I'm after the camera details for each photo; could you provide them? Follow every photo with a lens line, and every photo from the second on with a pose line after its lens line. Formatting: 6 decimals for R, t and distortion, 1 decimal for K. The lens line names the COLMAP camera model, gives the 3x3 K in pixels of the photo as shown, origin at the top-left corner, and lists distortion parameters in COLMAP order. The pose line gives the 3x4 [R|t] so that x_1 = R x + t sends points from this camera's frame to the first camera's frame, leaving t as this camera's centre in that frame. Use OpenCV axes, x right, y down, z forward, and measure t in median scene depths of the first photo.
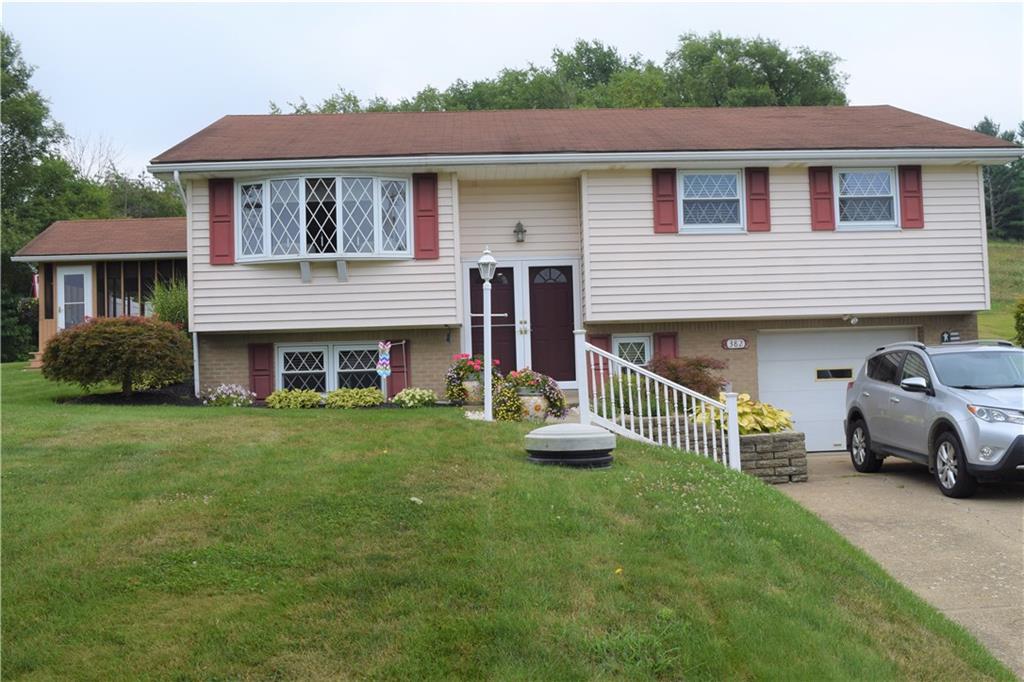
lens RADIAL K [[986.1, 0, 512.0], [0, 986.1, 341.0], [0, 0, 1]] dist [-0.034494, -0.002703]
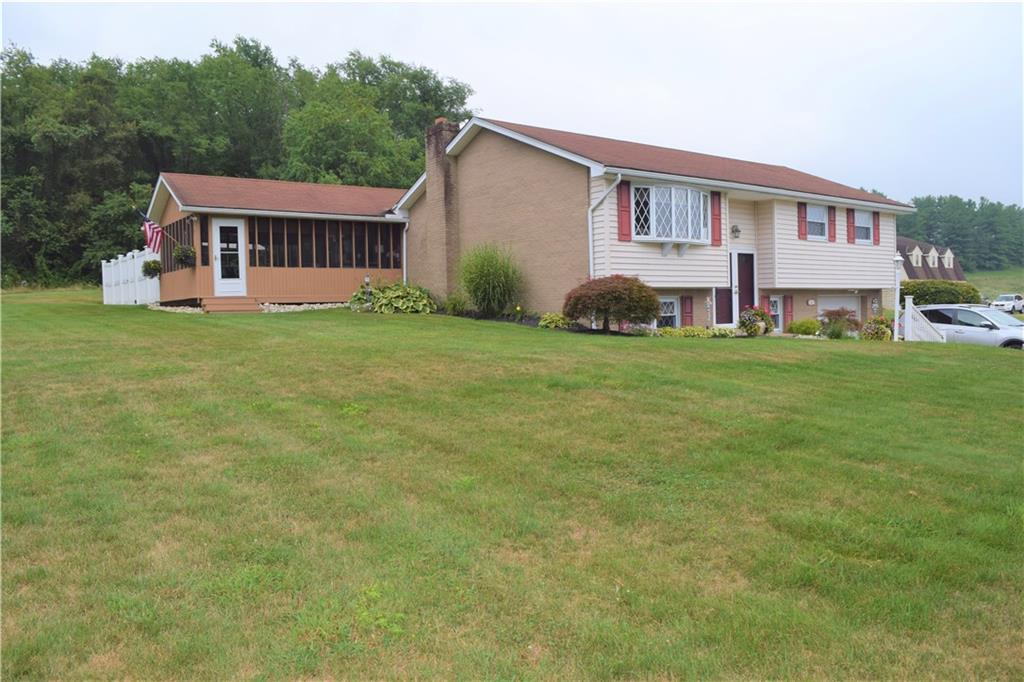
lens RADIAL K [[789.6, 0, 511.5], [0, 789.6, 361.1], [0, 0, 1]] dist [-0.075973, 0.013479]
pose [[0.840943, -0.019961, 0.540755, -1.021607], [-0.026122, 0.996657, 0.077413, 0.013499], [-0.540492, -0.079226, 0.837610, 0.092905]]
